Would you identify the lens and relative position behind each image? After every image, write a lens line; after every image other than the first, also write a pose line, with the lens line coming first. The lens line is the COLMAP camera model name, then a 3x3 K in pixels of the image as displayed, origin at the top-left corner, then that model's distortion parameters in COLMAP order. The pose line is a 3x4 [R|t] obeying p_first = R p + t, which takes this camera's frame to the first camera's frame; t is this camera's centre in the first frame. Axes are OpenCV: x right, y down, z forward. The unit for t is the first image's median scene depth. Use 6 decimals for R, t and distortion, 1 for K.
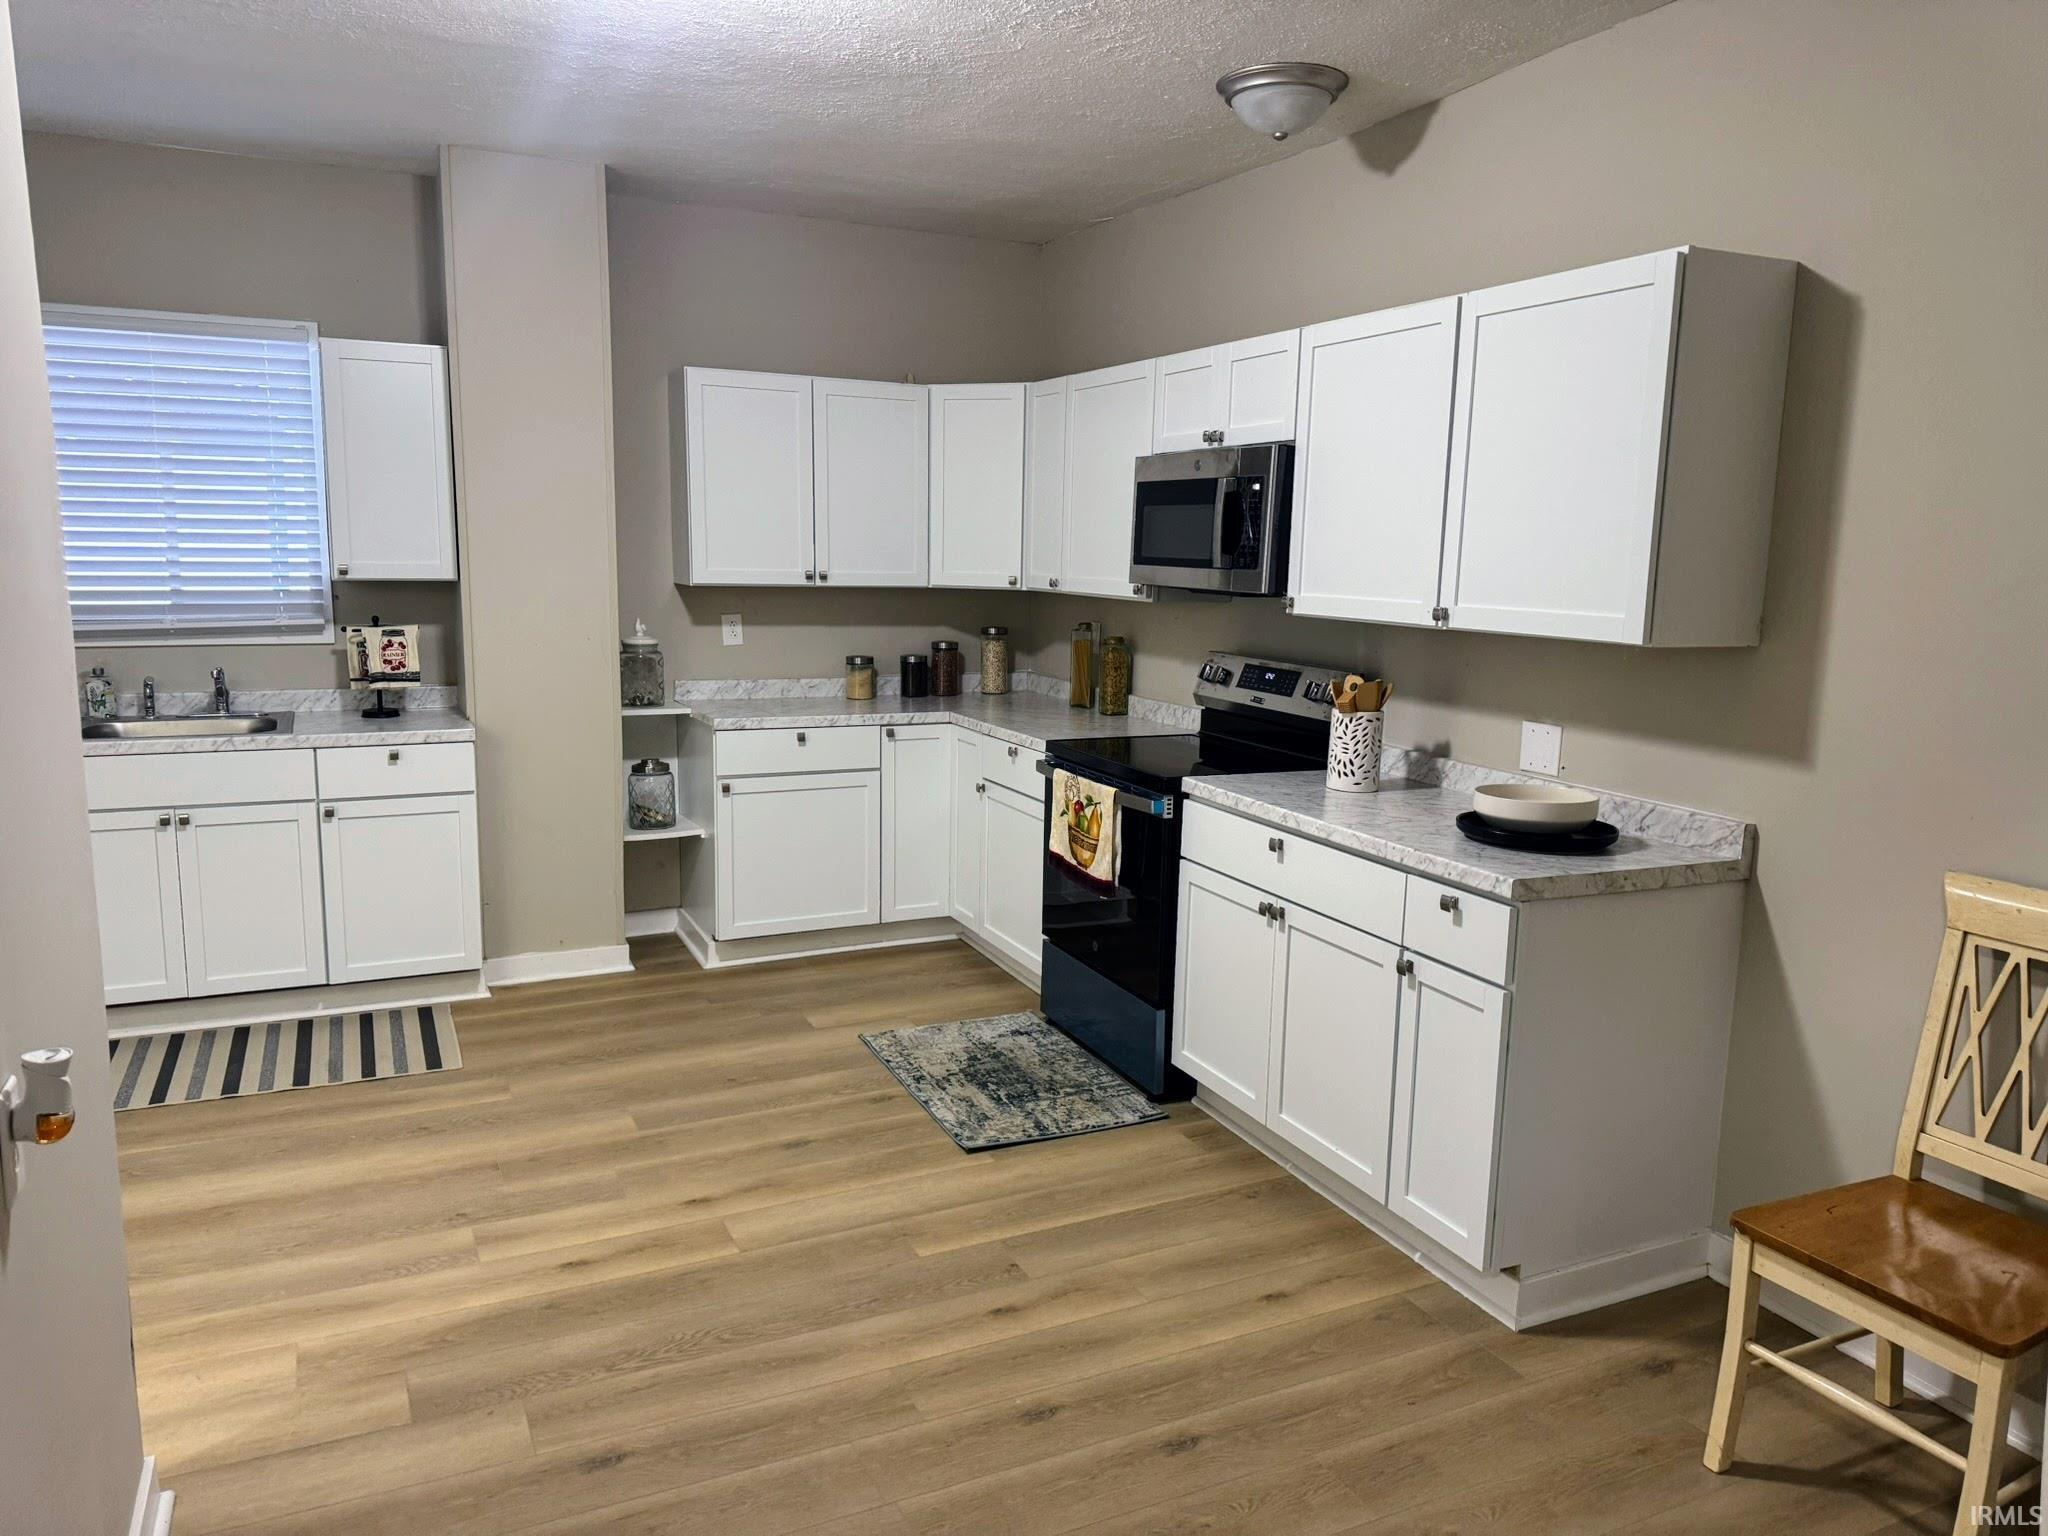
lens RADIAL K [[1443.3, 0, 1029.1], [0, 1443.3, 764.9], [0, 0, 1]] dist [0.076092, -0.086367]
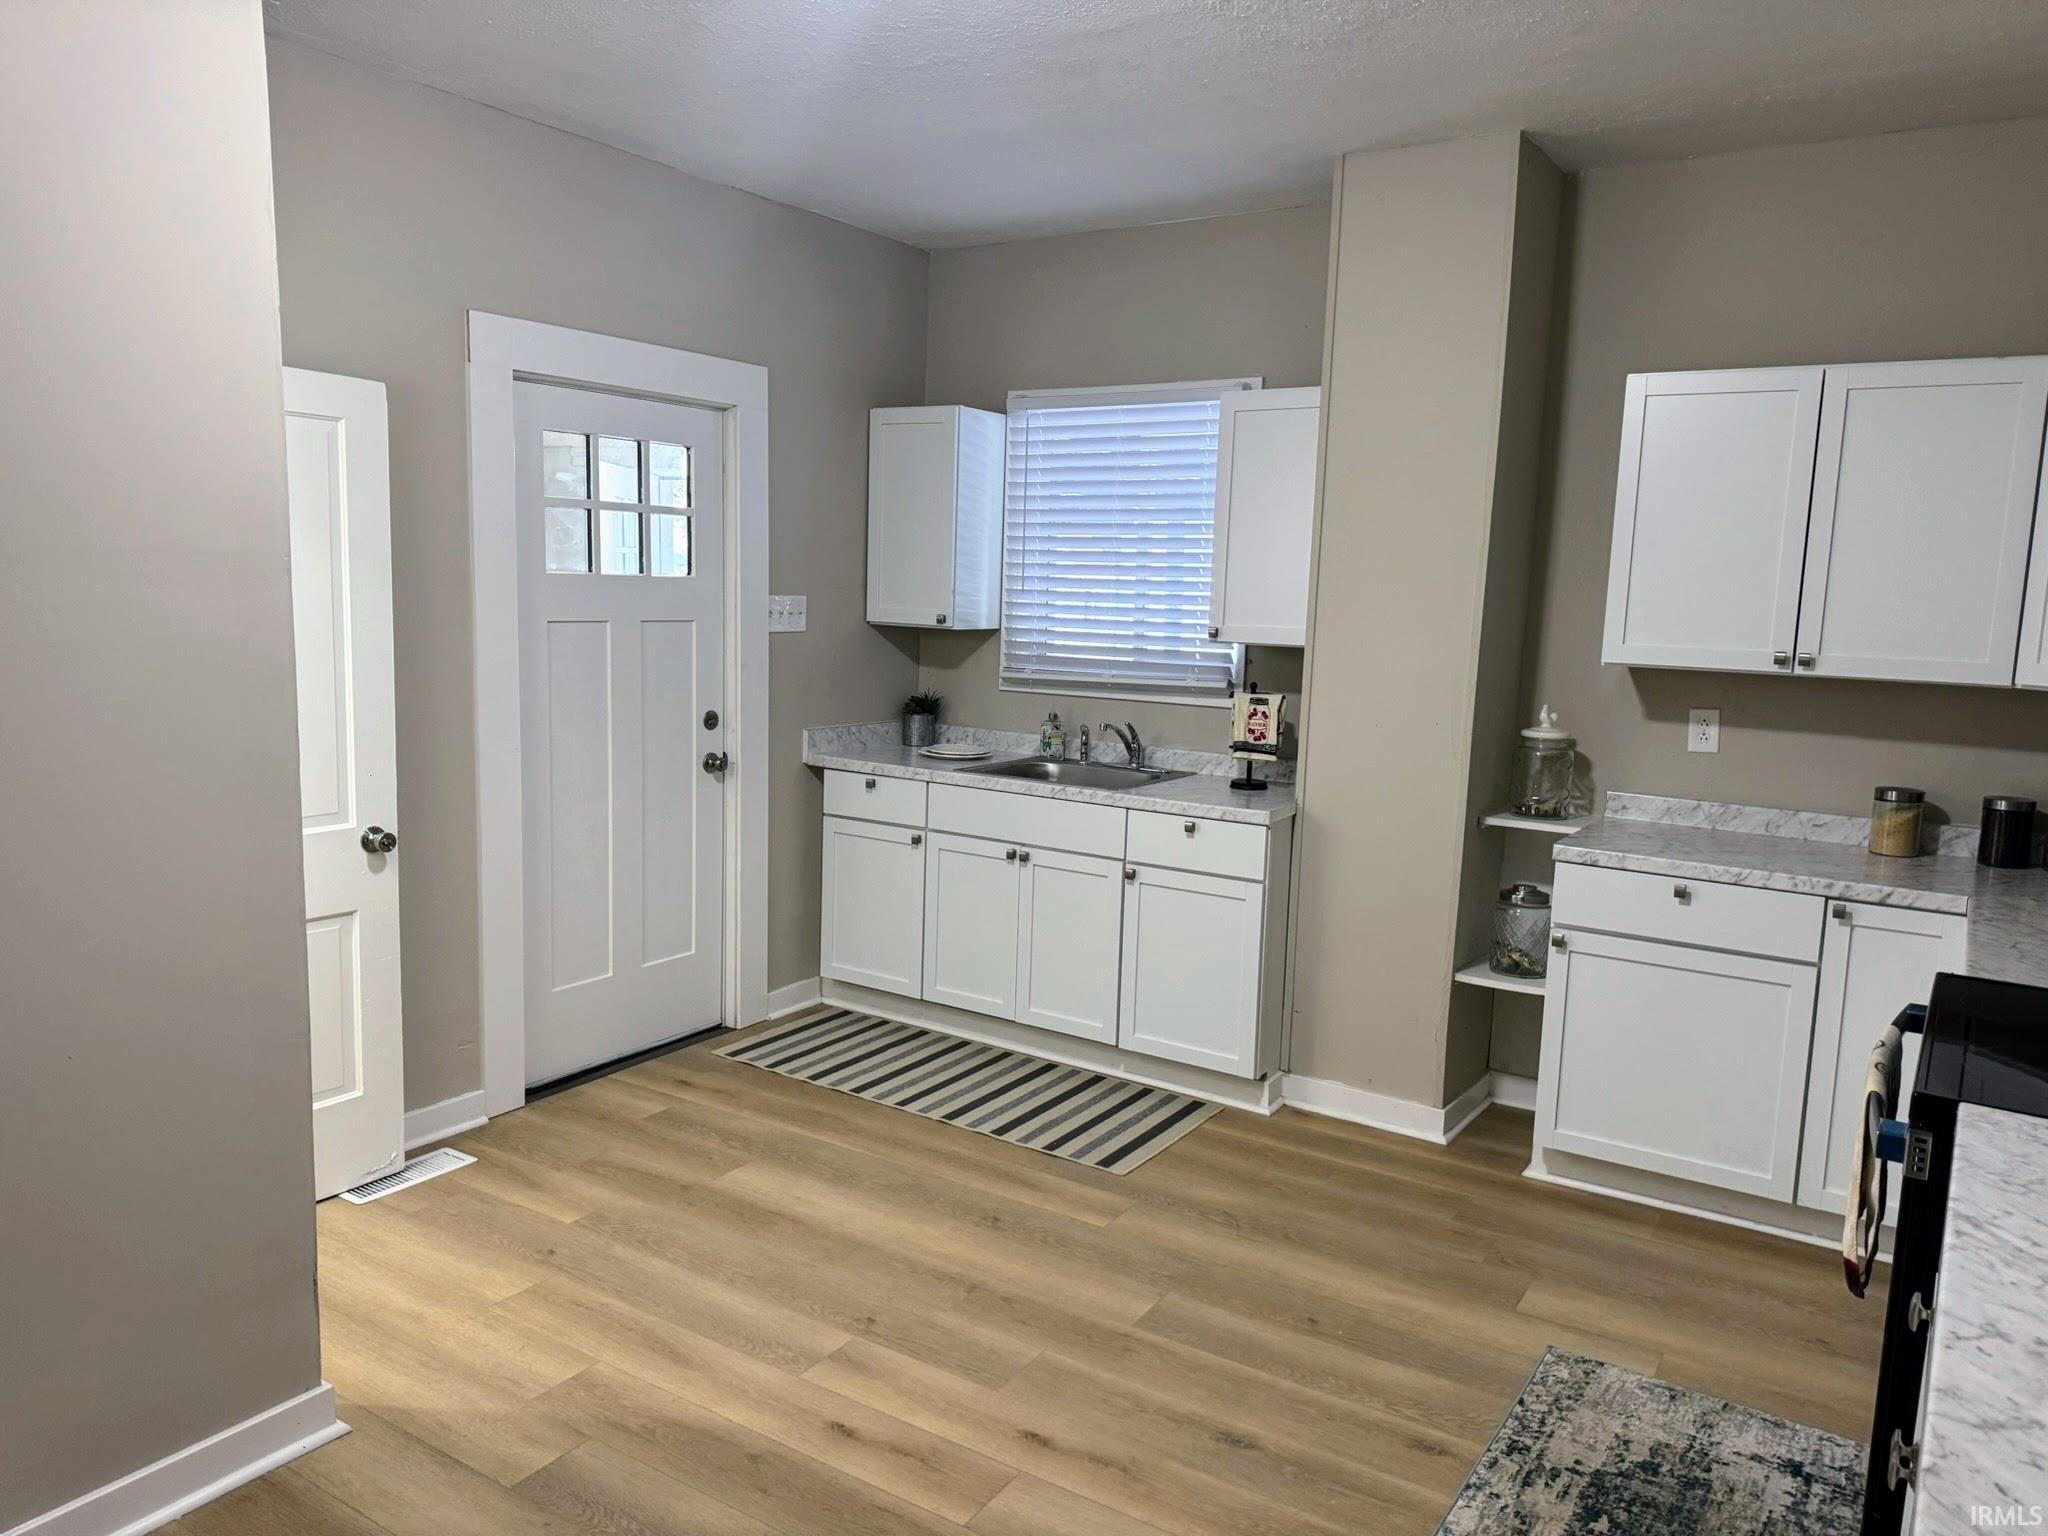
lens RADIAL K [[1443.3, 0, 1015.7], [0, 1443.3, 769.0], [0, 0, 1]] dist [0.076092, -0.086367]
pose [[0.512466, 0.108430, -0.851834, 0.288801], [-0.152509, 0.987718, 0.033977, -0.056951], [0.845056, 0.112500, 0.522708, 0.403337]]
